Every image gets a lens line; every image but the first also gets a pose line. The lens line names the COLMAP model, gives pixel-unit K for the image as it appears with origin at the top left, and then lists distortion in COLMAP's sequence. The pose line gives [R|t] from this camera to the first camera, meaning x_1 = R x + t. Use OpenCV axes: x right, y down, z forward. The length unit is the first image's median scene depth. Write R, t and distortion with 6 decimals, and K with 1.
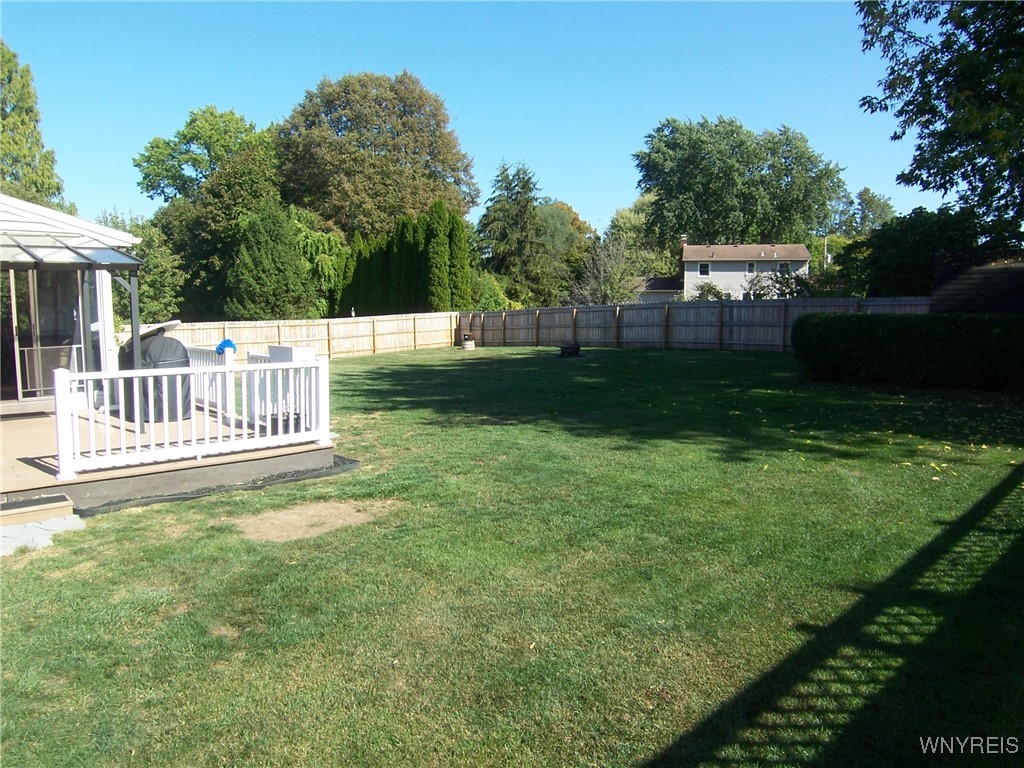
lens RADIAL K [[692.9, 0, 512.3], [0, 692.9, 384.7], [0, 0, 1]] dist [-0.043406, -0.020098]
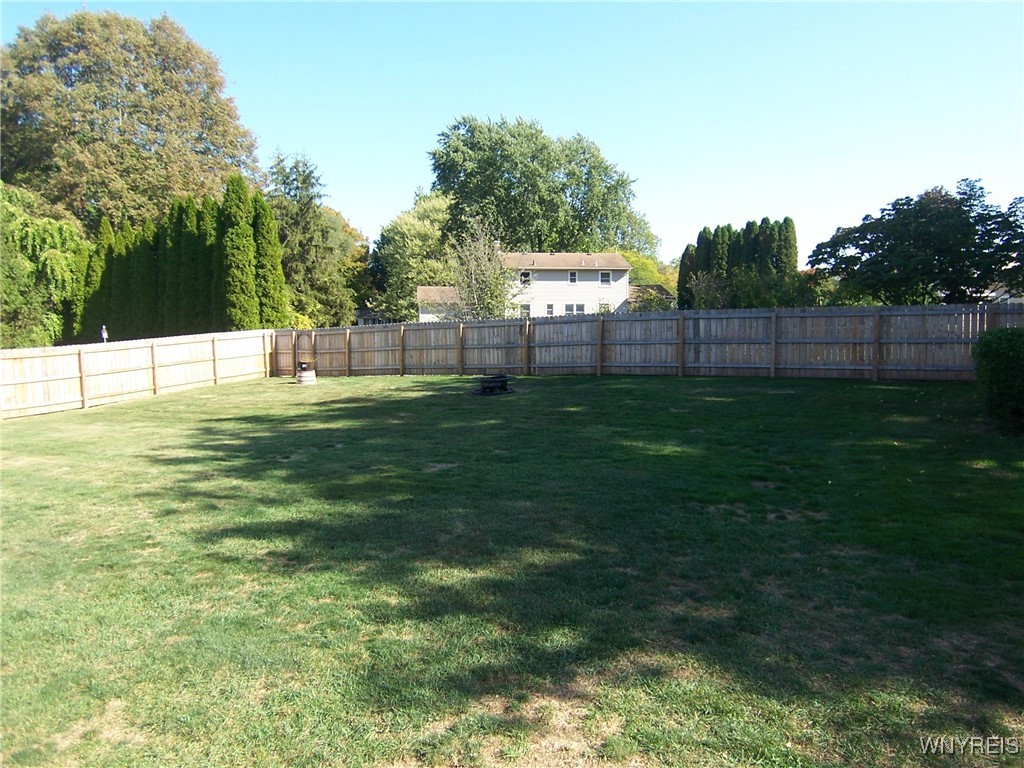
lens RADIAL K [[692.9, 0, 538.0], [0, 692.9, 393.8], [0, 0, 1]] dist [-0.043406, -0.020098]
pose [[0.928888, -0.048106, 0.367224, -0.067533], [0.049667, 0.998752, 0.005204, -0.021323], [-0.367016, 0.013405, 0.930118, 0.174728]]
